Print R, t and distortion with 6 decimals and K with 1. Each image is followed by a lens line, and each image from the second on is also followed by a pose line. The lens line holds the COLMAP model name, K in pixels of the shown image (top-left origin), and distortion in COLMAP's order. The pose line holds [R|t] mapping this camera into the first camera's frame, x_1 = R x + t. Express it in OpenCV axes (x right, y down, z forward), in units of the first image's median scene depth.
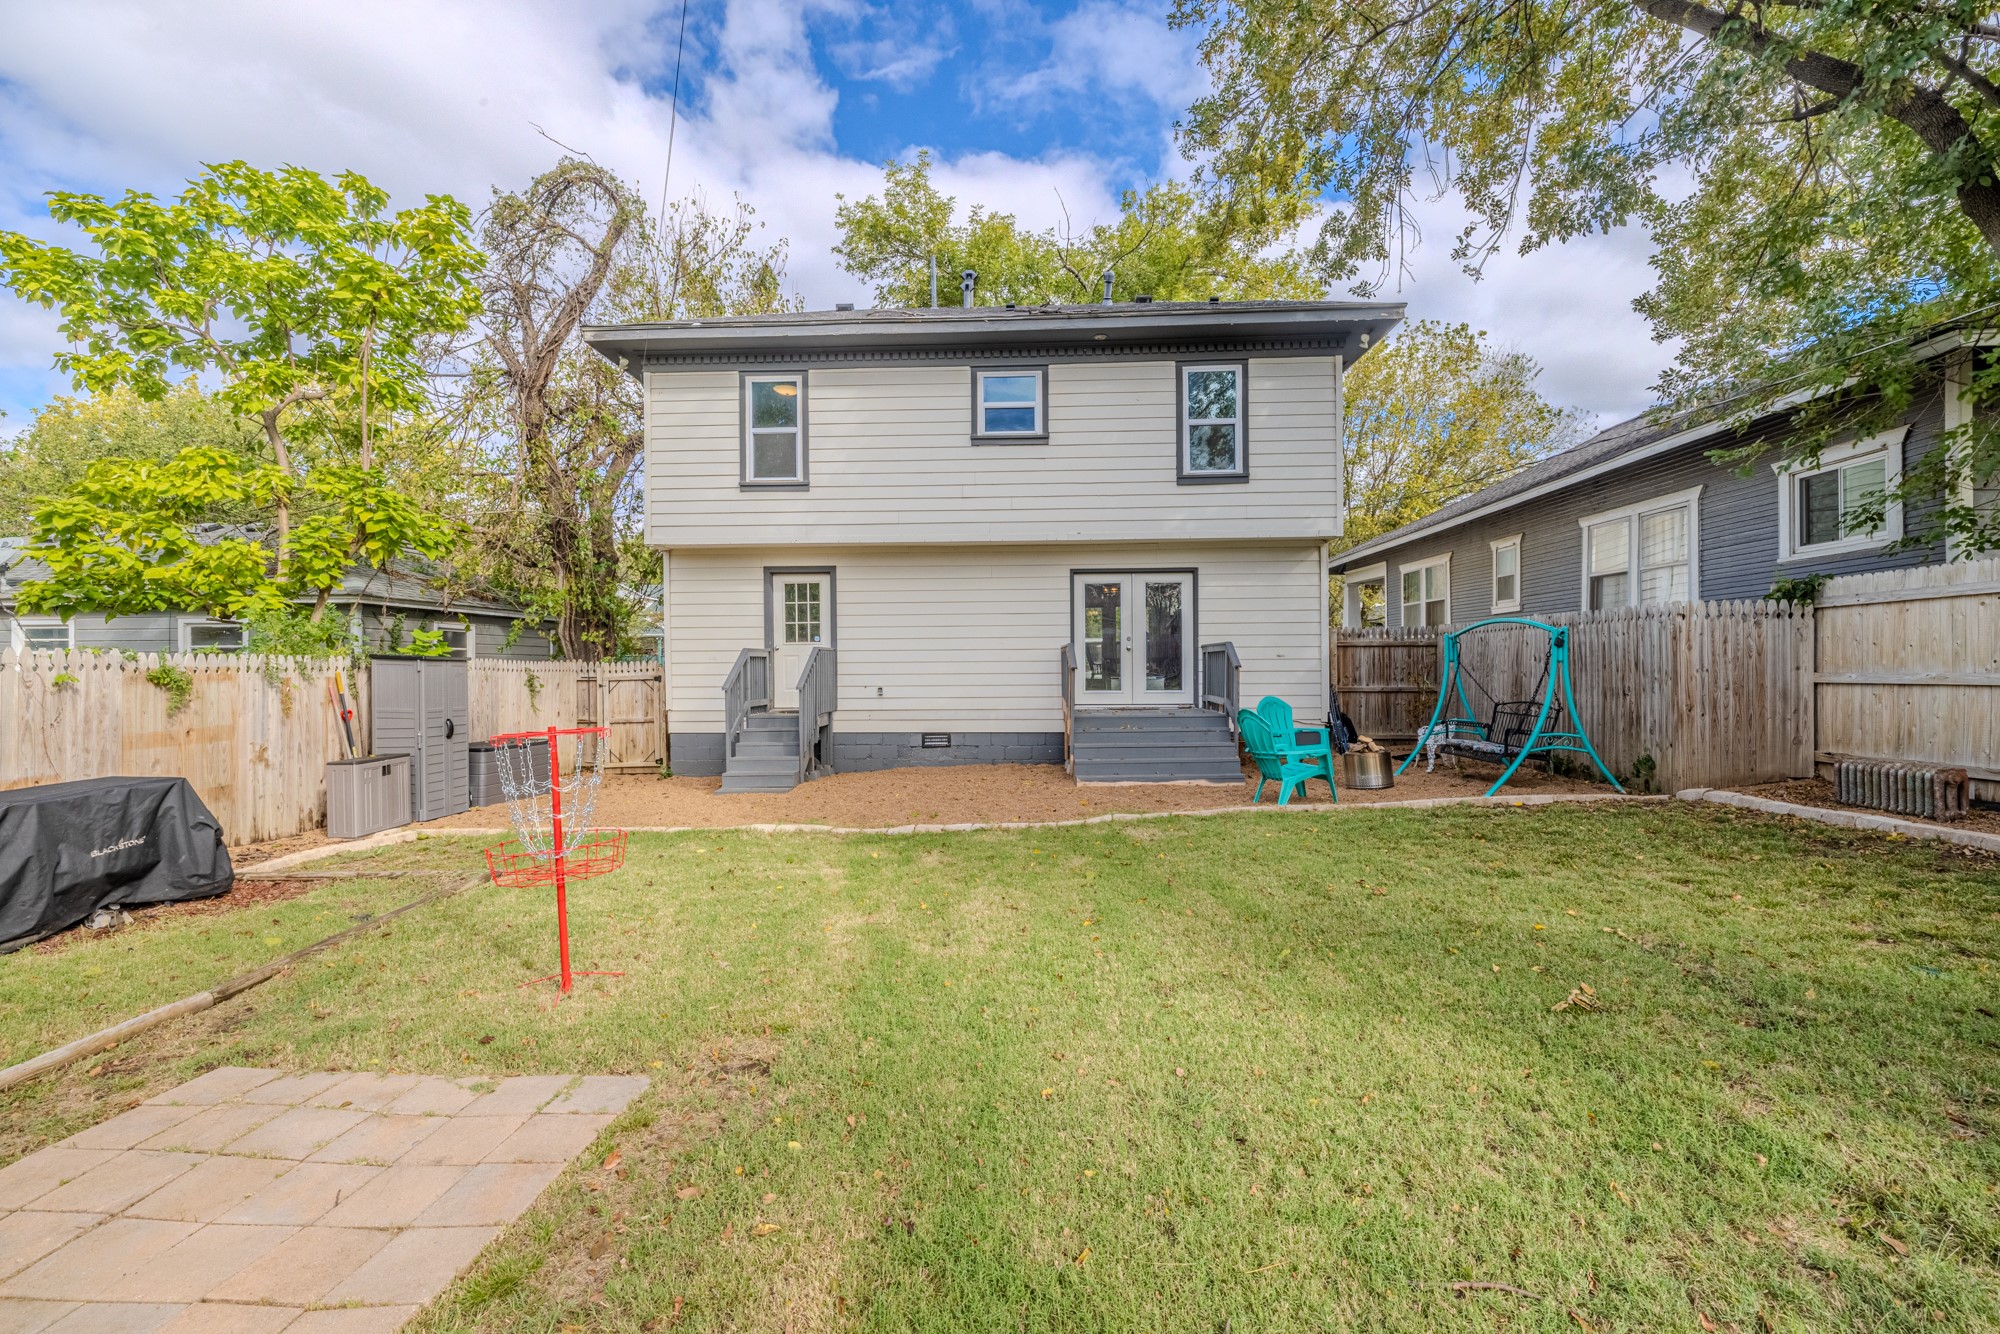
lens RADIAL K [[866.4, 0, 995.3], [0, 866.4, 665.1], [0, 0, 1]] dist [0.008288, -0.001124]
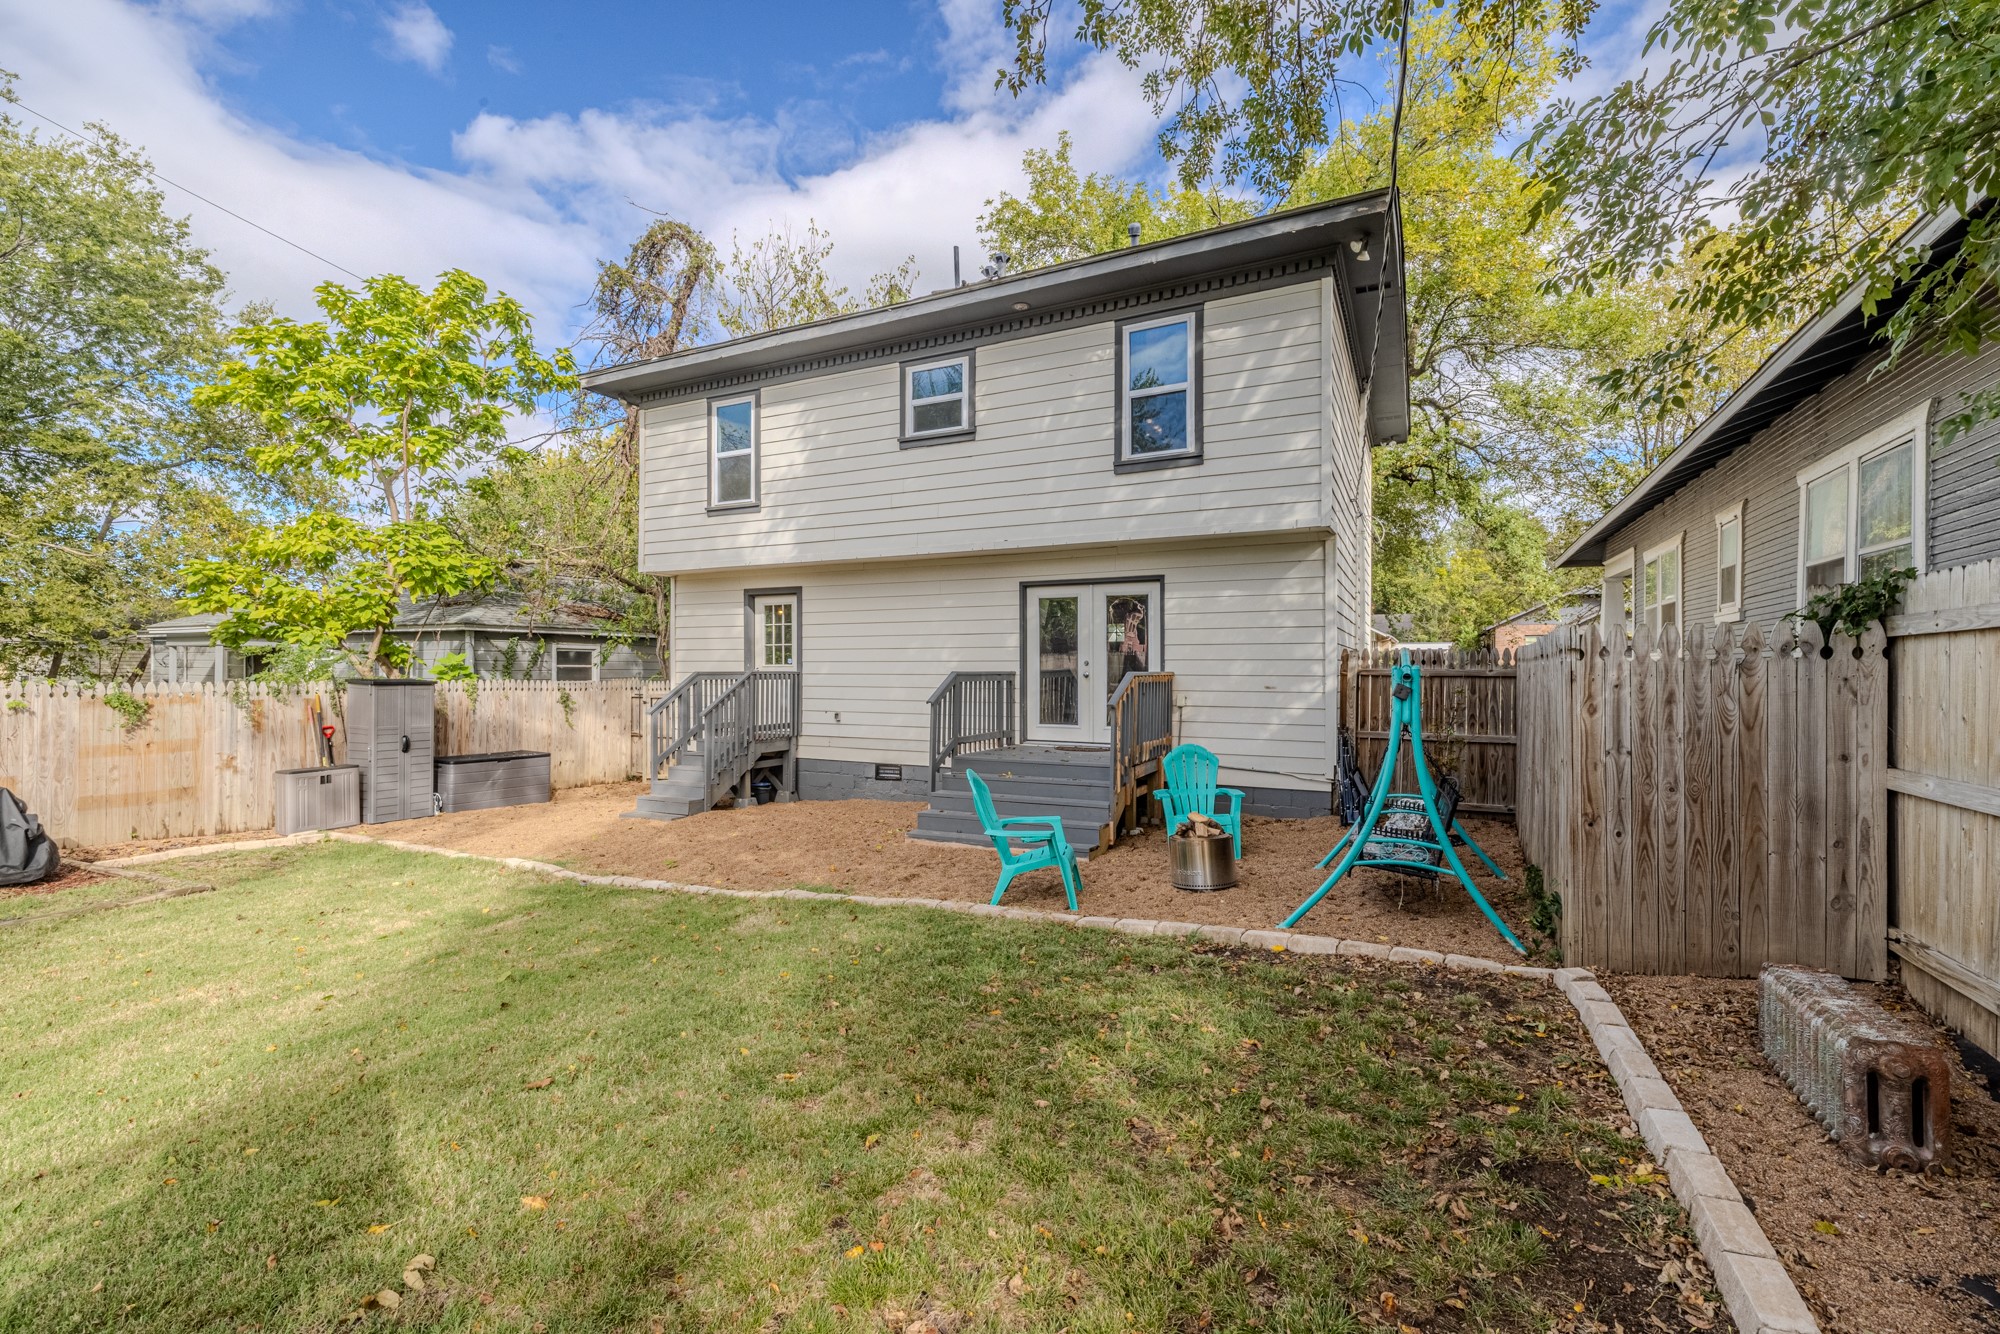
lens RADIAL K [[866.4, 0, 994.7], [0, 866.4, 666.9], [0, 0, 1]] dist [0.008288, -0.001124]
pose [[0.909551, 0.008120, -0.415512, 0.436807], [-0.008320, 0.999965, 0.001329, -0.028919], [0.415508, 0.002248, 0.909587, 0.218862]]
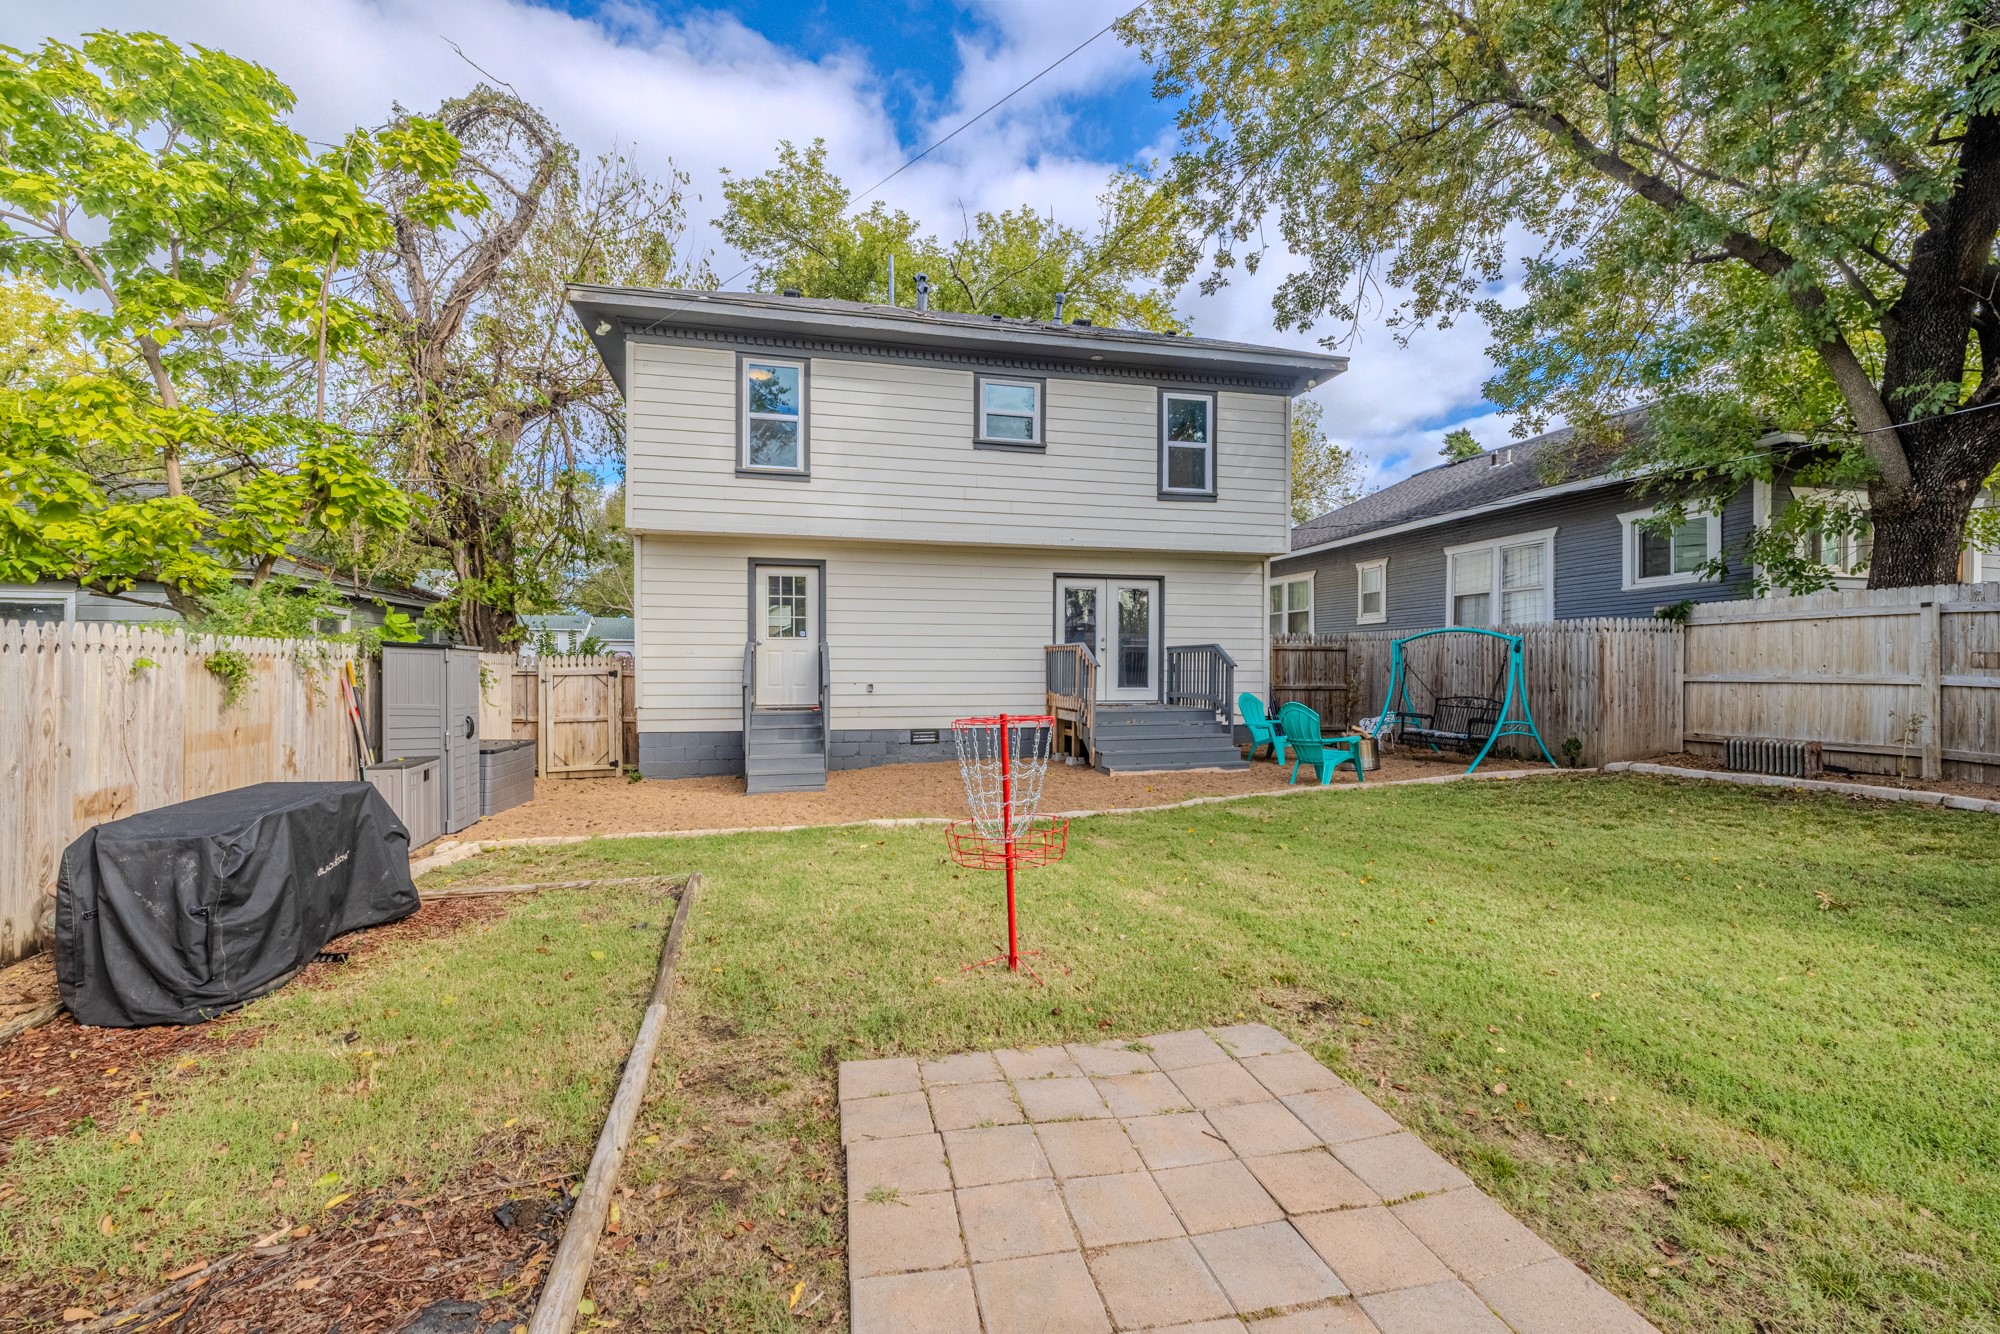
lens RADIAL K [[866.4, 0, 993.9], [0, 866.4, 664.9], [0, 0, 1]] dist [0.008288, -0.001124]
pose [[0.960771, 0.010008, 0.277162, -0.285111], [-0.009454, 0.999950, -0.003334, 0.005816], [-0.277182, 0.000583, 0.960817, 0.006831]]
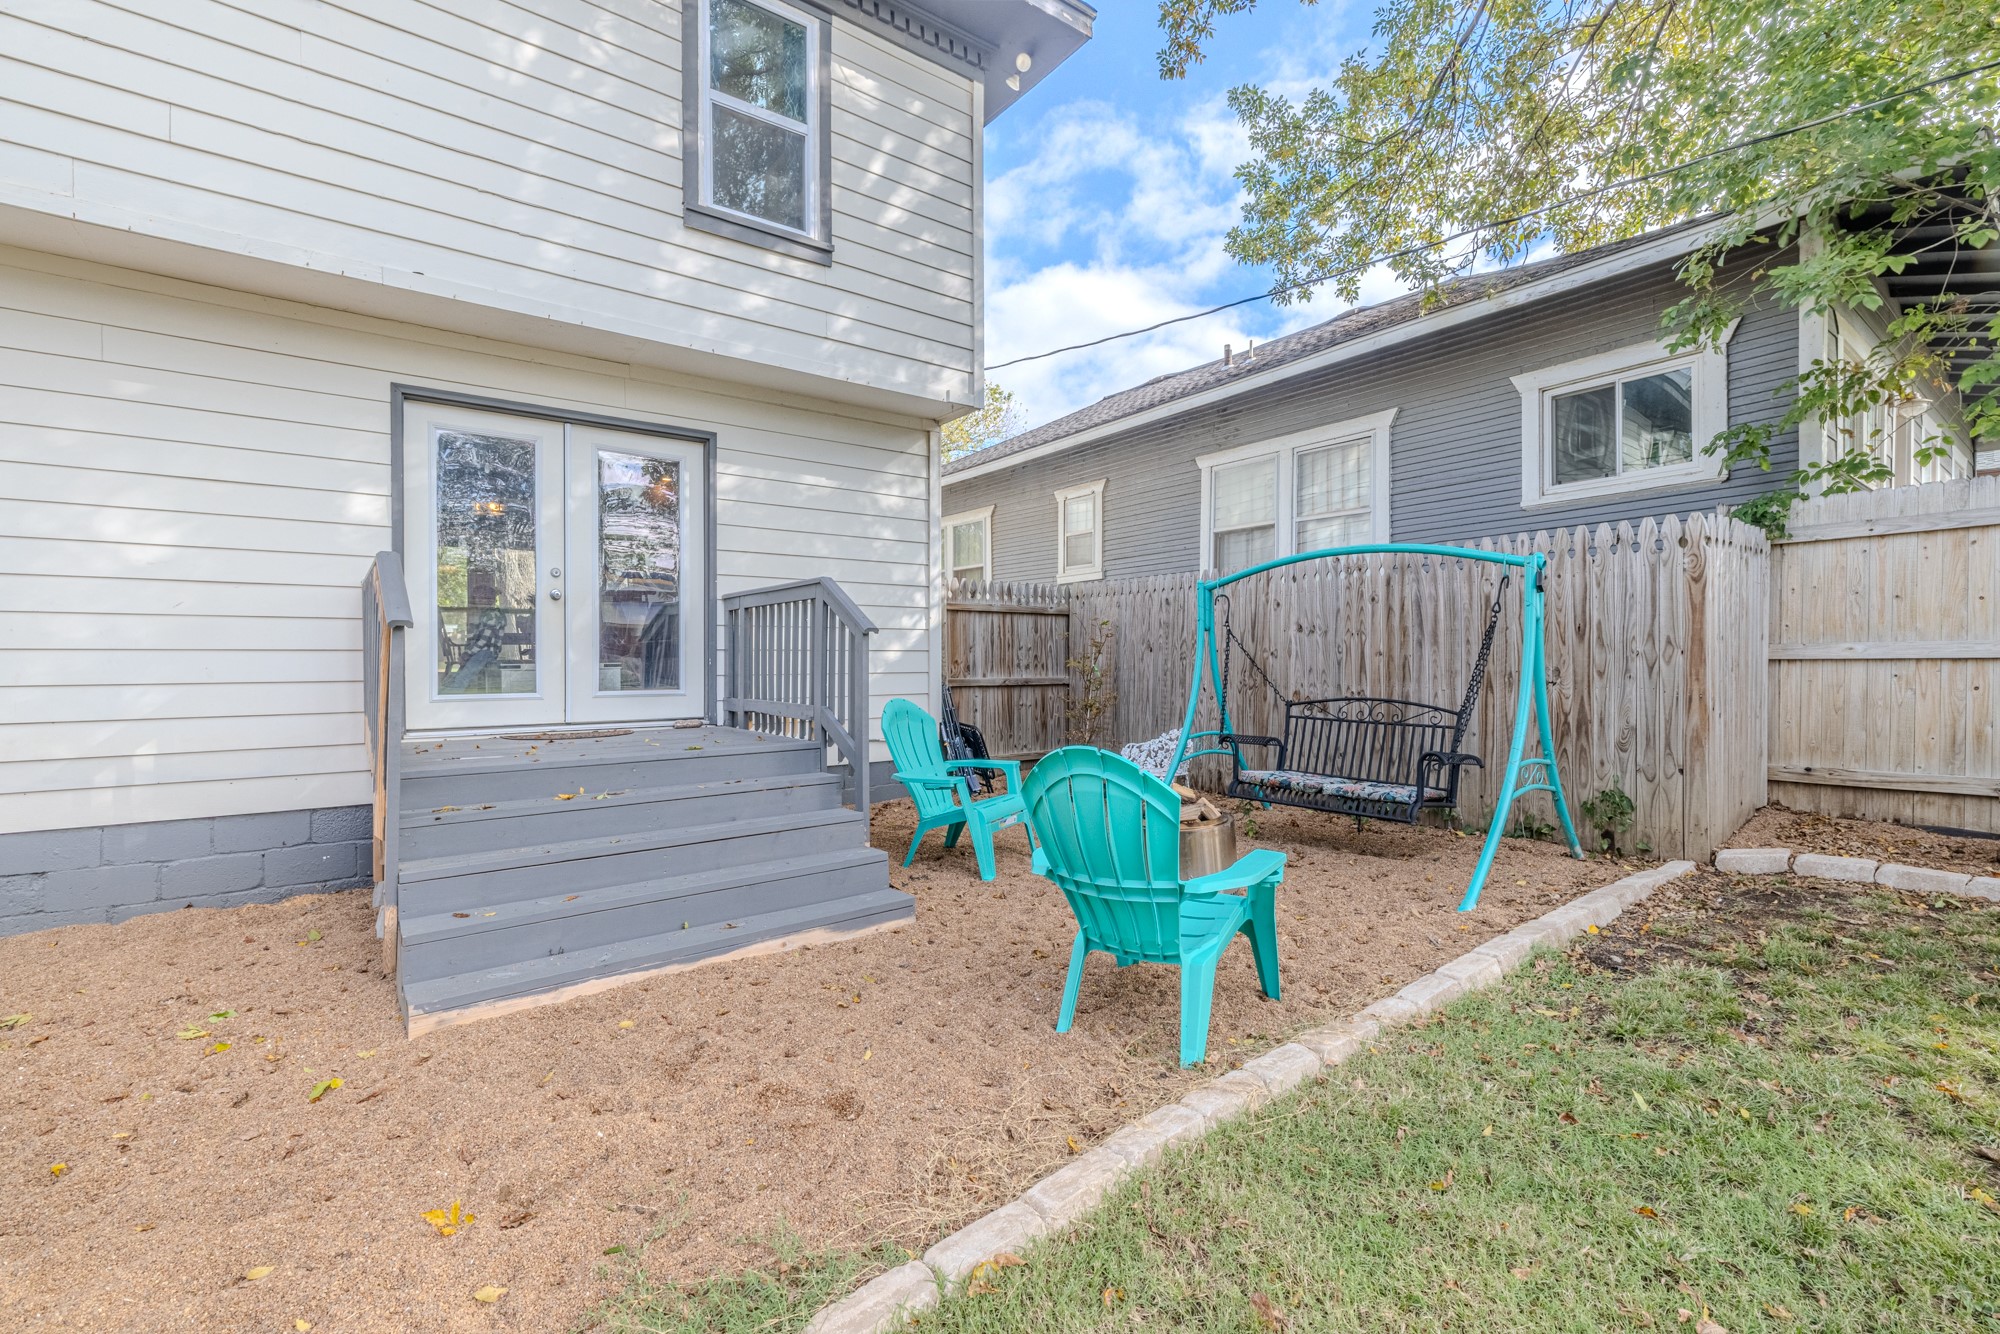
lens RADIAL K [[866.4, 0, 990.9], [0, 866.4, 661.0], [0, 0, 1]] dist [0.008288, -0.001124]
pose [[0.777194, 0.002797, 0.629255, 0.051940], [-0.001515, 0.999996, -0.002574, 0.014990], [-0.629259, 0.001047, 0.777195, 0.548746]]
